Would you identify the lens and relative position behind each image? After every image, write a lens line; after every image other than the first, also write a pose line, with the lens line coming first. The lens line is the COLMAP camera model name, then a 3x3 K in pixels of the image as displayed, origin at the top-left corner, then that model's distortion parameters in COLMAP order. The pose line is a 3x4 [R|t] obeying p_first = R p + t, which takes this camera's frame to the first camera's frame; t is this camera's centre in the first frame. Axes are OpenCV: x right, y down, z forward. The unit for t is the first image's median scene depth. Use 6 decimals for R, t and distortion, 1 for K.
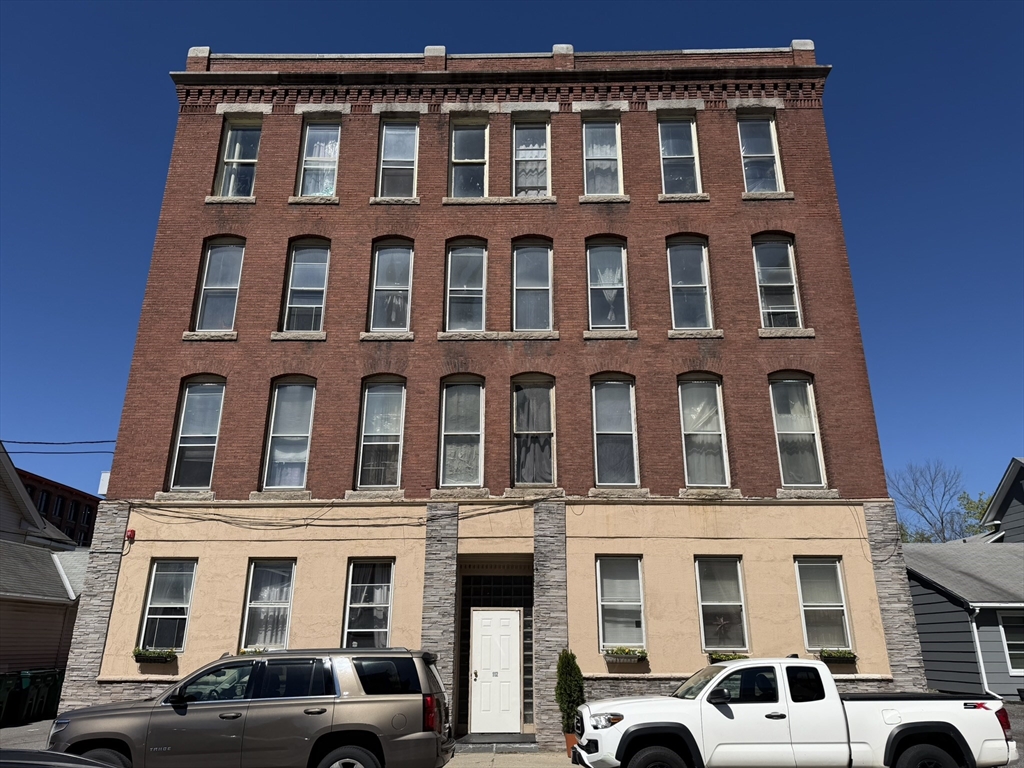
lens RADIAL K [[724.5, 0, 512.0], [0, 724.5, 384.0], [0, 0, 1]] dist [0.096386, -0.139307]
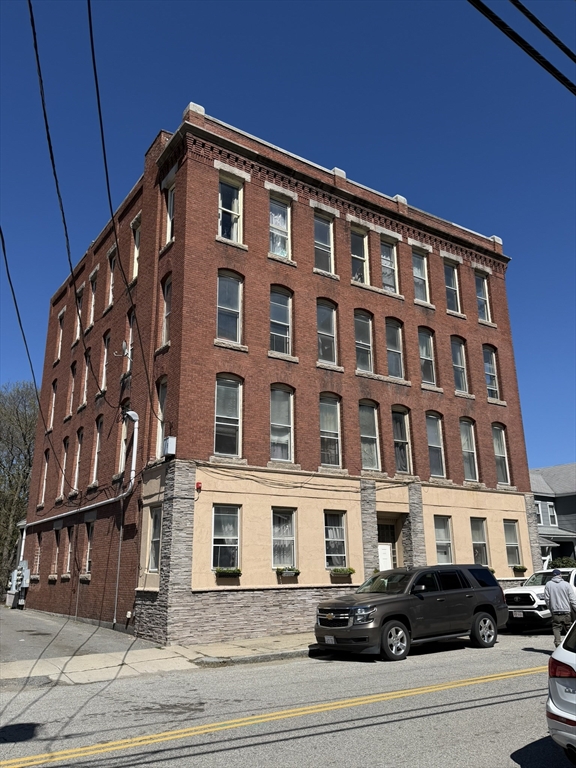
lens RADIAL K [[584.3, 0, 287.3], [0, 584.3, 397.4], [0, 0, 1]] dist [0.097919, -0.000703]
pose [[0.827461, 0.145676, 0.542298, -0.919964], [-0.176433, 0.984301, 0.004798, 0.006890], [-0.533086, -0.099649, 0.840172, 0.006348]]
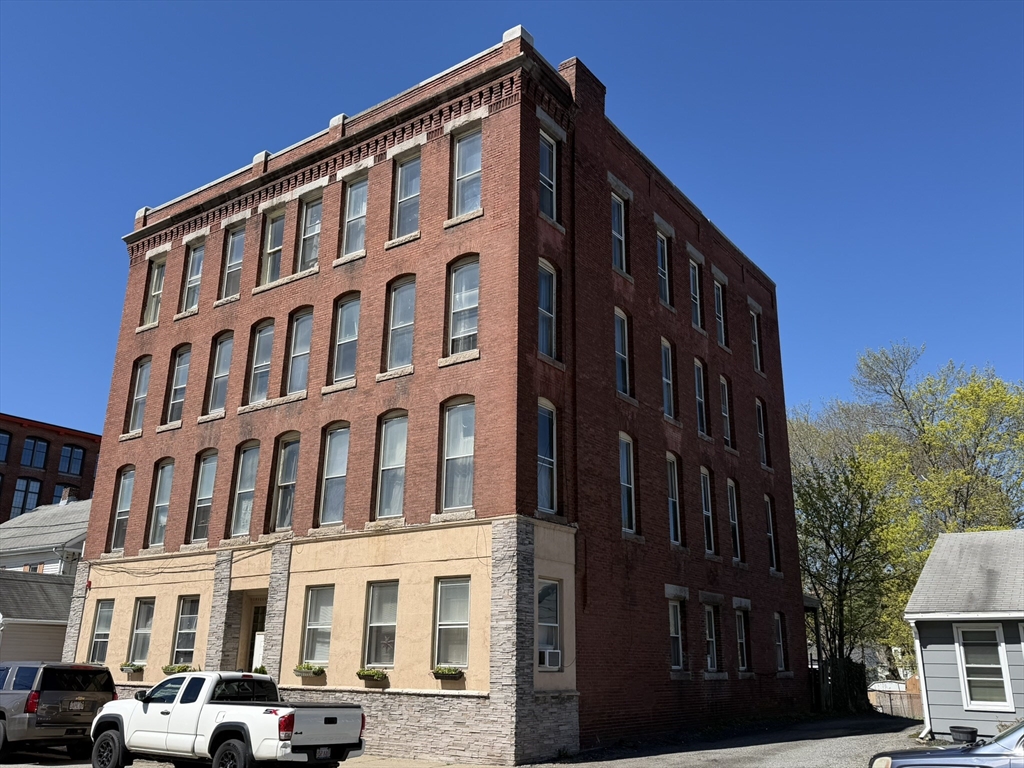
lens RADIAL K [[910.9, 0, 510.6], [0, 910.9, 354.4], [0, 0, 1]] dist [0.193259, -0.440888]
pose [[0.803343, -0.179737, -0.567746, 1.186148], [0.188765, 0.981059, -0.043487, -0.005499], [0.564808, -0.072235, 0.822054, -0.014712]]
